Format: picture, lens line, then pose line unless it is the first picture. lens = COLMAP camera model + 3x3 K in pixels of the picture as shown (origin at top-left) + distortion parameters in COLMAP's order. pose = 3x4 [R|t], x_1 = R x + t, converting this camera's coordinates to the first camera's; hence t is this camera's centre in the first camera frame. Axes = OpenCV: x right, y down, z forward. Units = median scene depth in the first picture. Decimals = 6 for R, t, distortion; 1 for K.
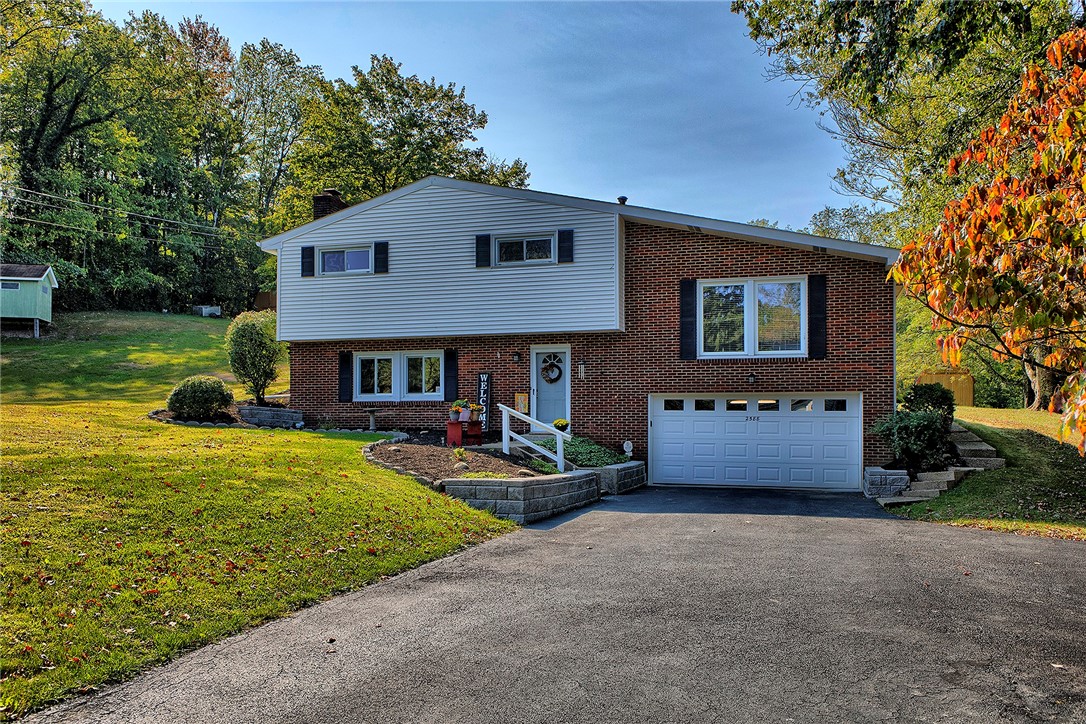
lens RADIAL K [[909.7, 0, 542.2], [0, 909.7, 363.8], [0, 0, 1]] dist [0.029357, 0.000392]
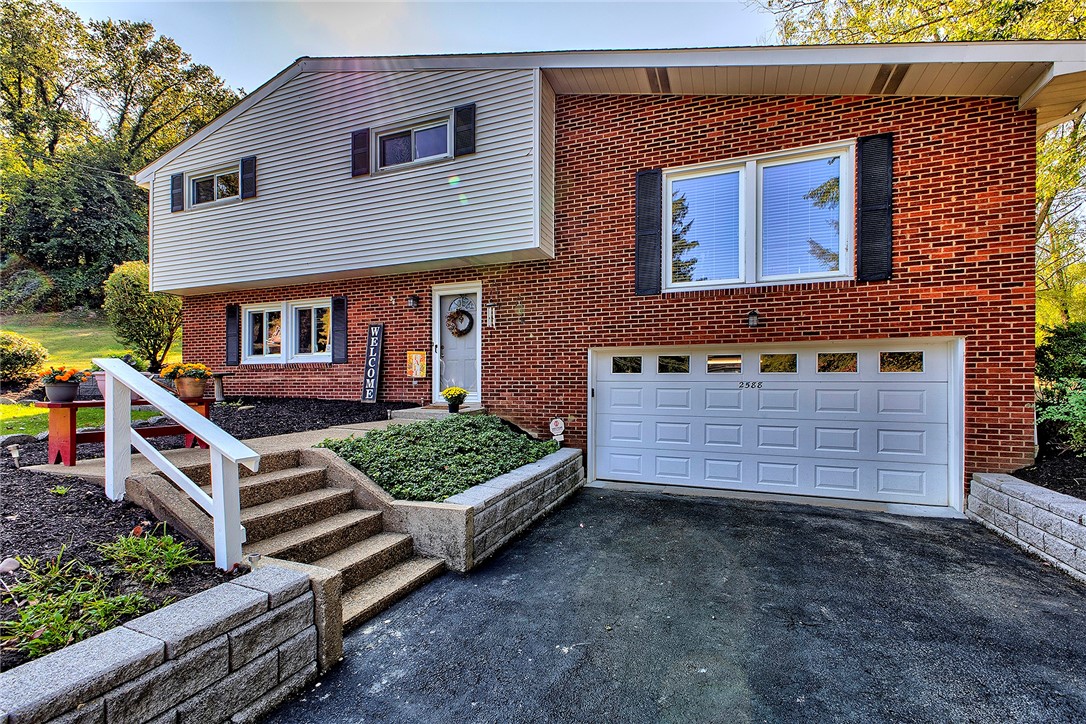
lens RADIAL K [[474.8, 0, 544.7], [0, 474.8, 377.9], [0, 0, 1]] dist [0.003935, 0.000196]
pose [[0.996985, -0.004722, -0.077451, 0.107778], [0.009274, 0.998243, 0.058518, 0.032661], [0.077038, -0.059060, 0.995277, 0.625052]]
